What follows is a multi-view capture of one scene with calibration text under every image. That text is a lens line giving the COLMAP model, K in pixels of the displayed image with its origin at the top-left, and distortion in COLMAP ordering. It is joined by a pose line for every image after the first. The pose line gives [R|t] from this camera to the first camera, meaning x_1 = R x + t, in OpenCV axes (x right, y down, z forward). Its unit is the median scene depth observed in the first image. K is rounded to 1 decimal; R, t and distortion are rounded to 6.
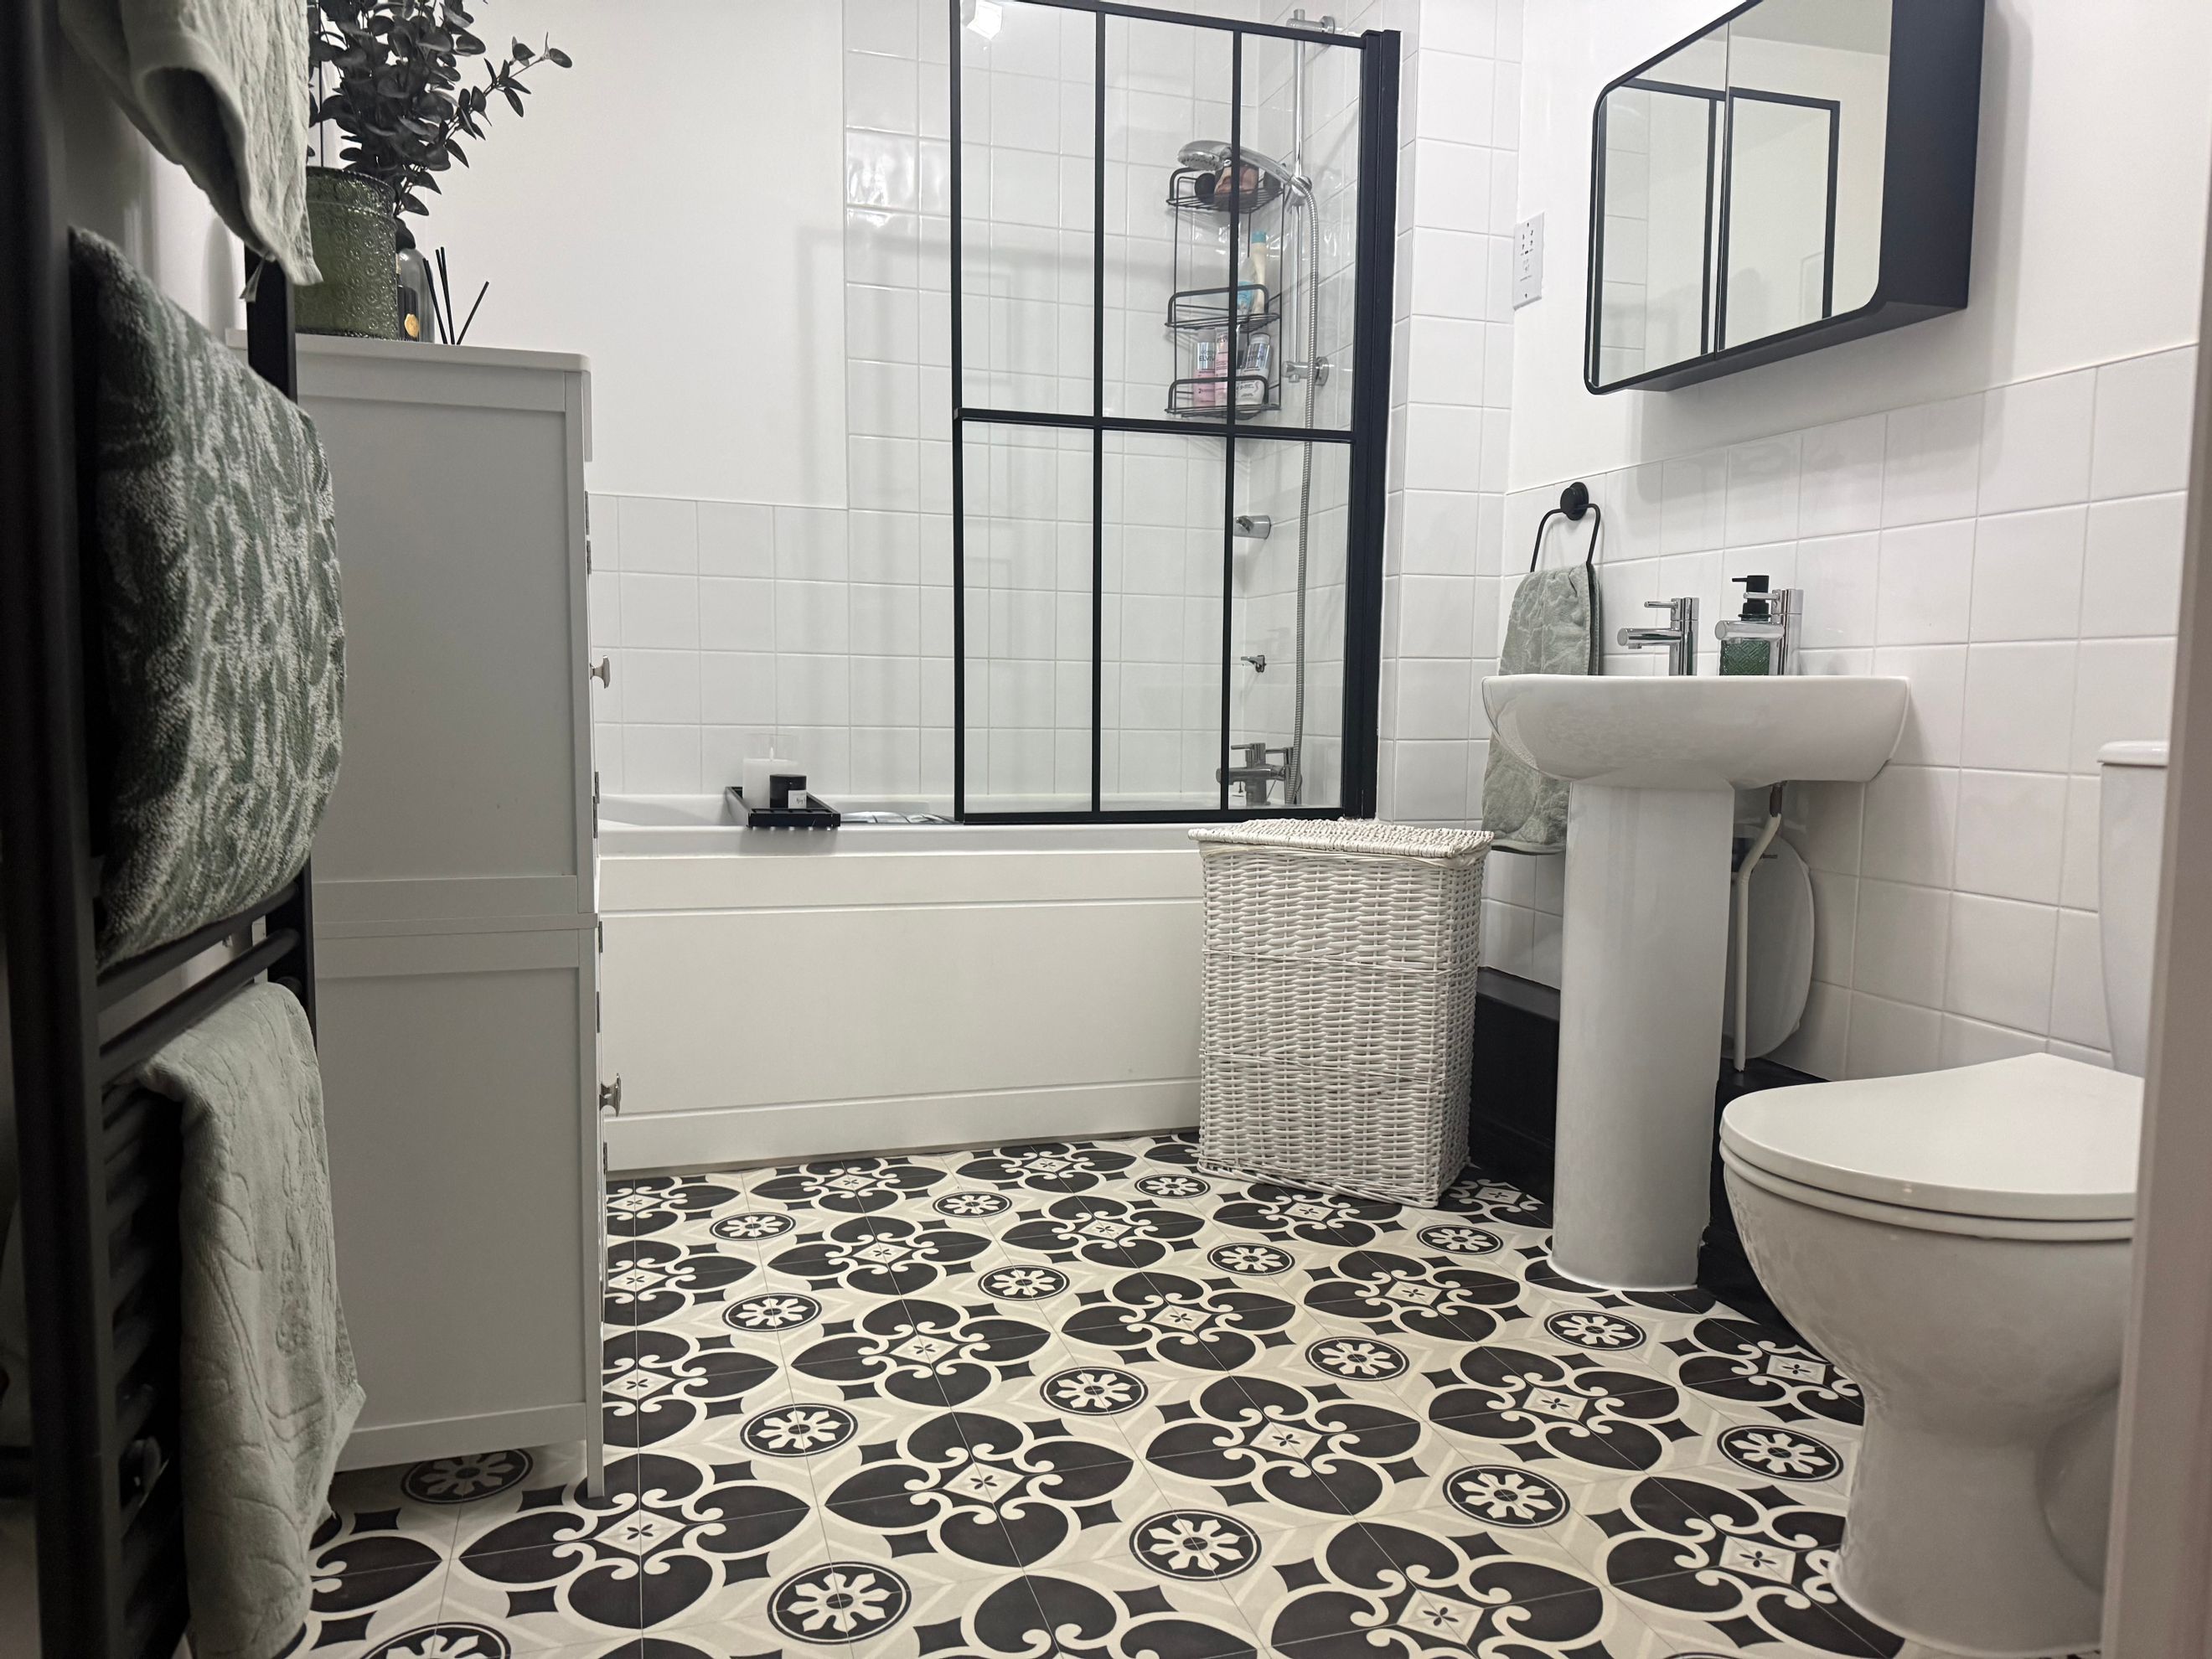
lens RADIAL K [[1535.0, 0, 1112.6], [0, 1535.0, 838.2], [0, 0, 1]] dist [0.039295, -0.053076]
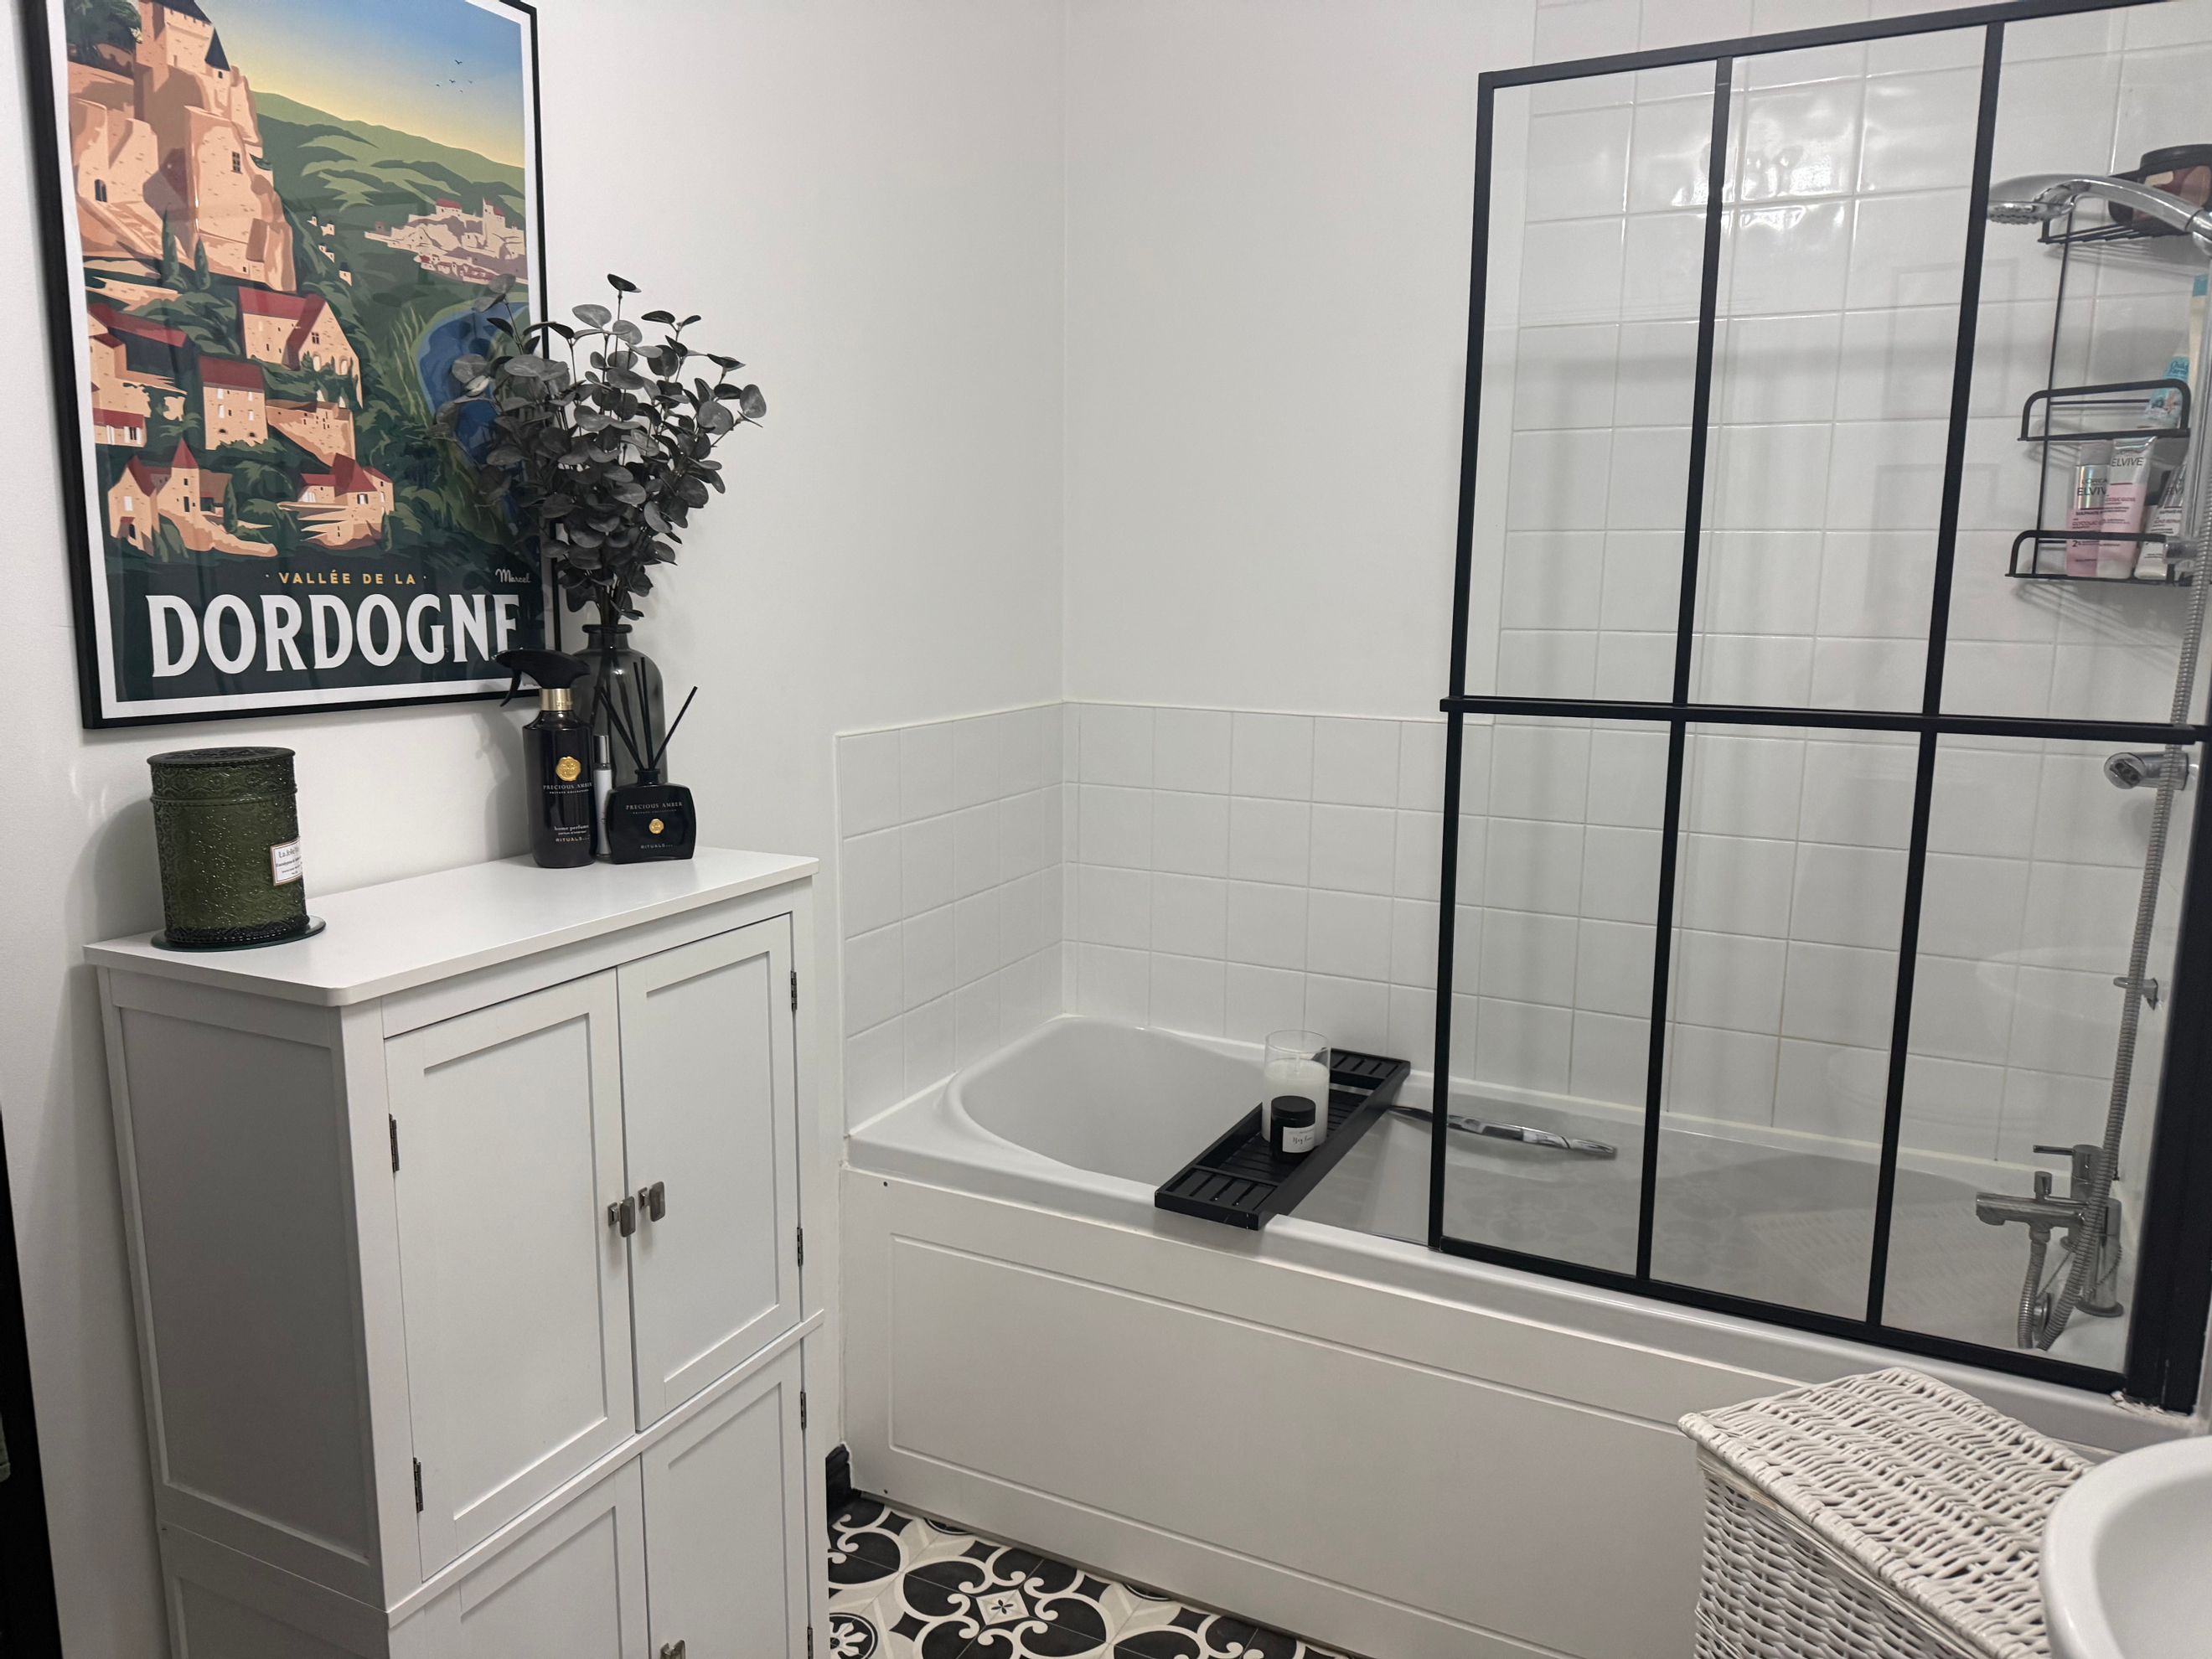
lens RADIAL K [[1535.0, 0, 1099.1], [0, 1535.0, 822.6], [0, 0, 1]] dist [0.039295, -0.053076]
pose [[0.717418, 0.117193, -0.686715, 0.263508], [-0.066171, 0.992755, 0.100291, -0.272621], [0.693493, -0.026510, 0.719975, 0.368462]]
